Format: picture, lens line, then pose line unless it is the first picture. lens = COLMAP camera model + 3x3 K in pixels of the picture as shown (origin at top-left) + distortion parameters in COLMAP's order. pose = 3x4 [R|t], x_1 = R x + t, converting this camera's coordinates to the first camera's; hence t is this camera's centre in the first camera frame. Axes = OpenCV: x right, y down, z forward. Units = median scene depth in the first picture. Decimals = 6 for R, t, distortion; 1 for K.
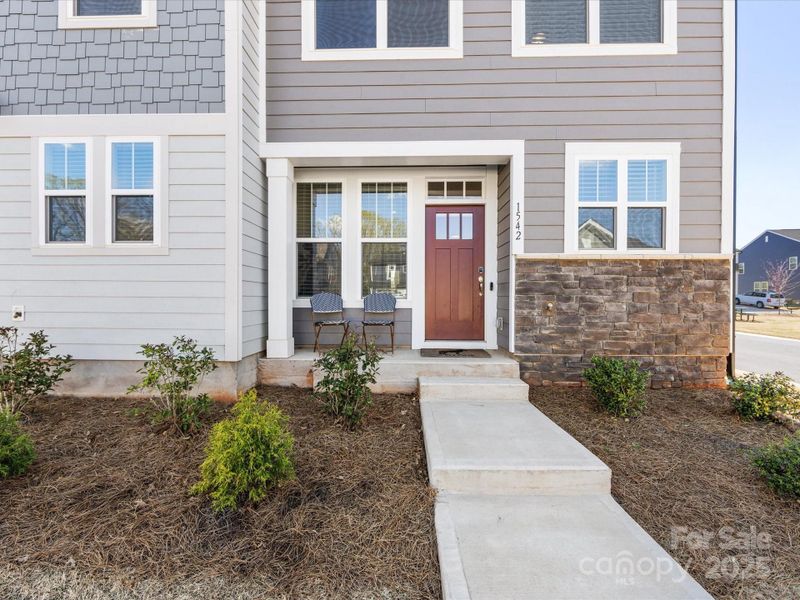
lens RADIAL K [[353.4, 0, 398.4], [0, 353.4, 304.1], [0, 0, 1]] dist [-0.003681, 0.000470]
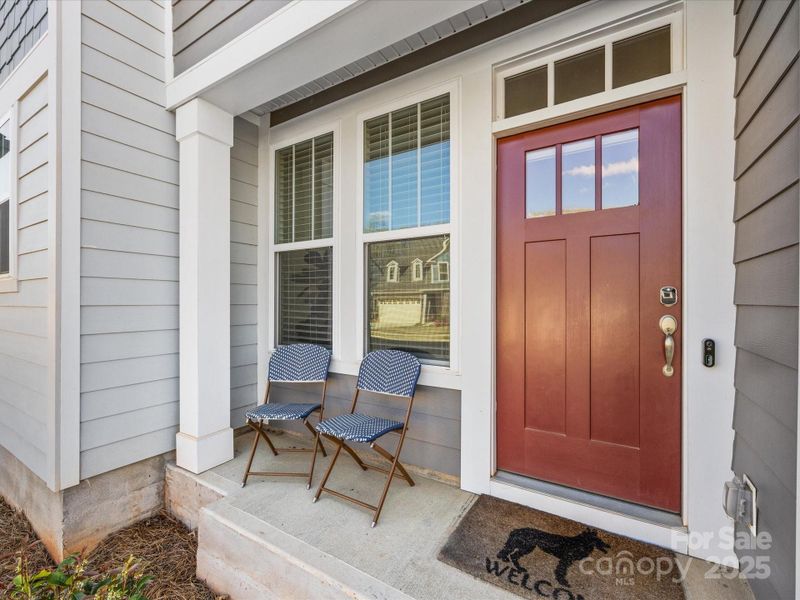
lens RADIAL K [[353.4, 0, 394.9], [0, 353.4, 305.3], [0, 0, 1]] dist [-0.003681, 0.000470]
pose [[0.871808, -0.000720, -0.489848, 0.200650], [-0.006560, 0.999892, -0.013144, -0.095139], [0.489804, 0.014673, 0.871709, 0.689454]]
